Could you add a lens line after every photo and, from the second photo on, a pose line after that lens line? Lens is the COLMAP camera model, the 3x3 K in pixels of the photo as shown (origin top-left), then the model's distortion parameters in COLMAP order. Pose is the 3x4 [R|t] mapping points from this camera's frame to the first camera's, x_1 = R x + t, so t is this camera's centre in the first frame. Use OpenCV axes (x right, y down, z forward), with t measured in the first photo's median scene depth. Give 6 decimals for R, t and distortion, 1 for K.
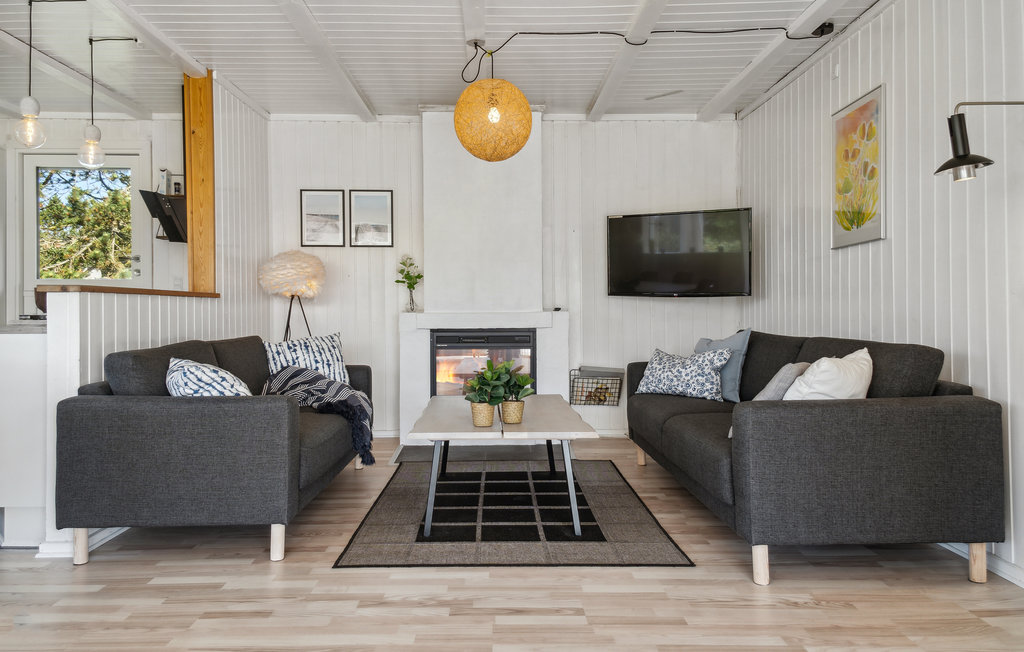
lens RADIAL K [[720.6, 0, 484.3], [0, 720.6, 309.3], [0, 0, 1]] dist [0.151755, -0.159757]
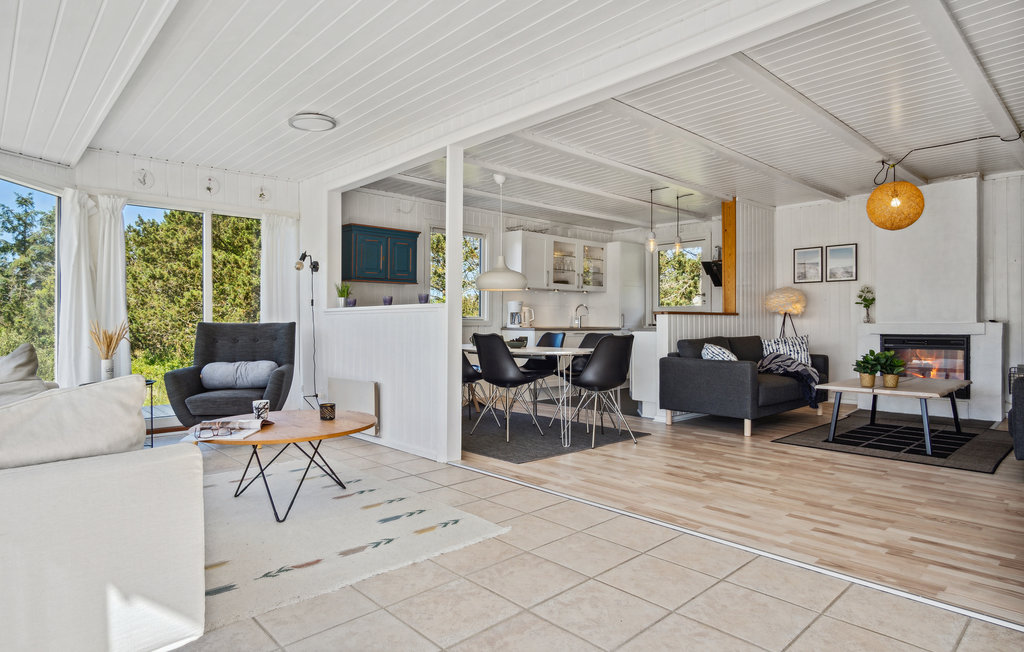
lens RADIAL K [[559.5, 0, 491.3], [0, 559.5, 324.2], [0, 0, 1]] dist [0.000033, -0.000213]
pose [[0.661266, 0.002174, -0.750148, 0.326203], [0.000850, 0.999993, 0.003647, 0.001608], [0.750151, -0.003049, 0.661260, -0.471280]]
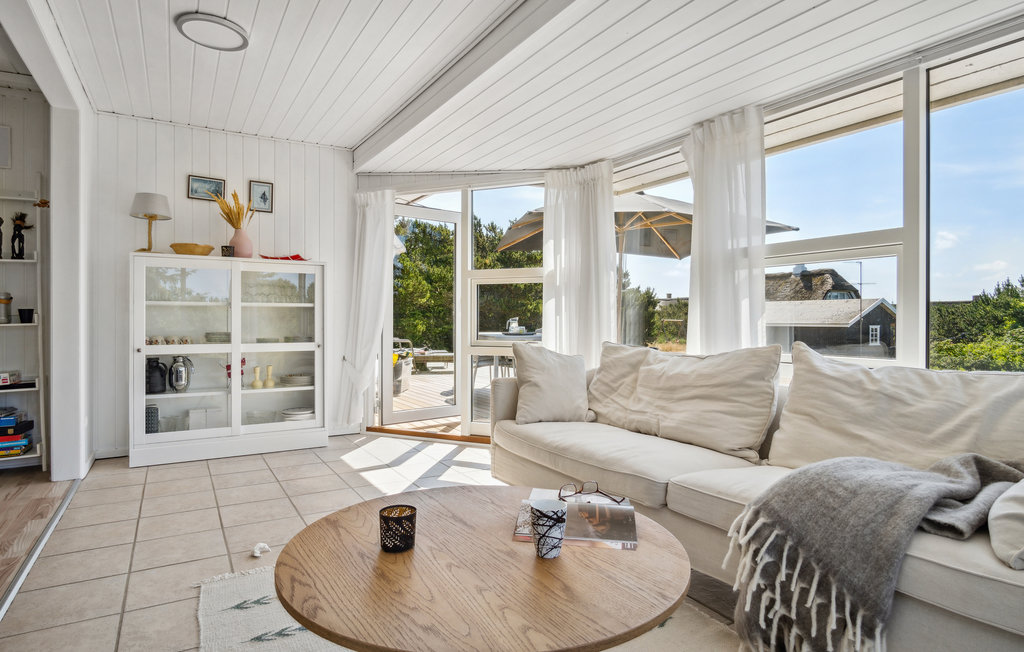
lens RADIAL K [[567.2, 0, 511.3], [0, 567.2, 317.8], [0, 0, 1]] dist [-0.017997, -0.000456]
pose [[-0.510759, 0.002089, 0.859722, -0.696021], [-0.001788, 0.999992, -0.003492, 0.005726], [-0.859722, -0.003321, -0.510751, -0.020459]]
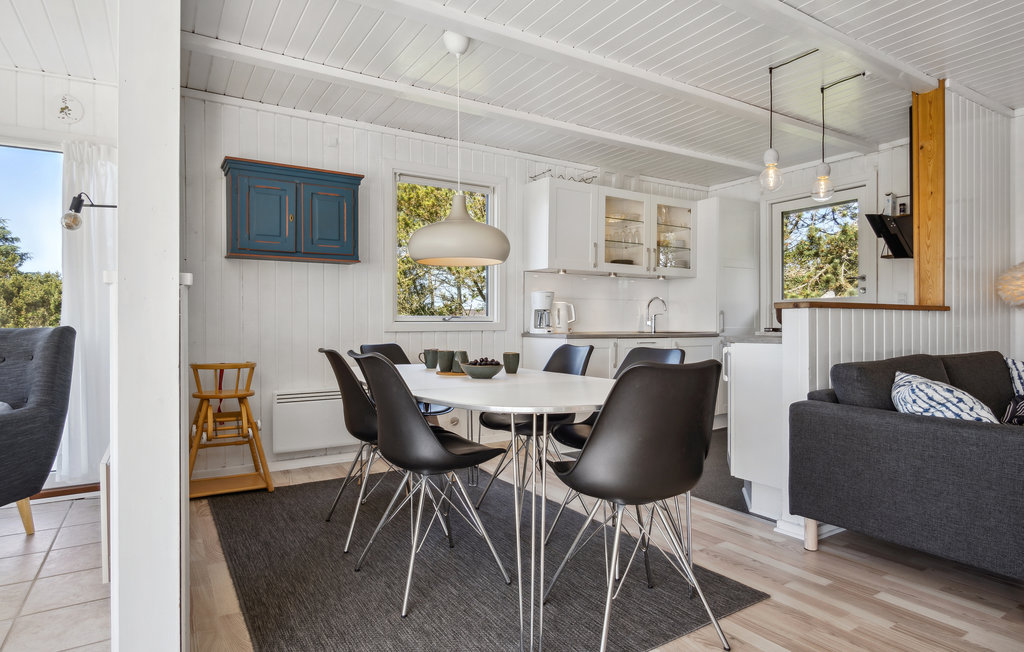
lens RADIAL K [[562.4, 0, 509.4], [0, 562.4, 328.8], [0, 0, 1]] dist [-0.001533, -0.001236]
pose [[0.539096, 0.006035, -0.842223, -0.053434], [0.003456, 0.999950, 0.009377, -0.000951], [0.842238, -0.007966, 0.539048, 0.117191]]
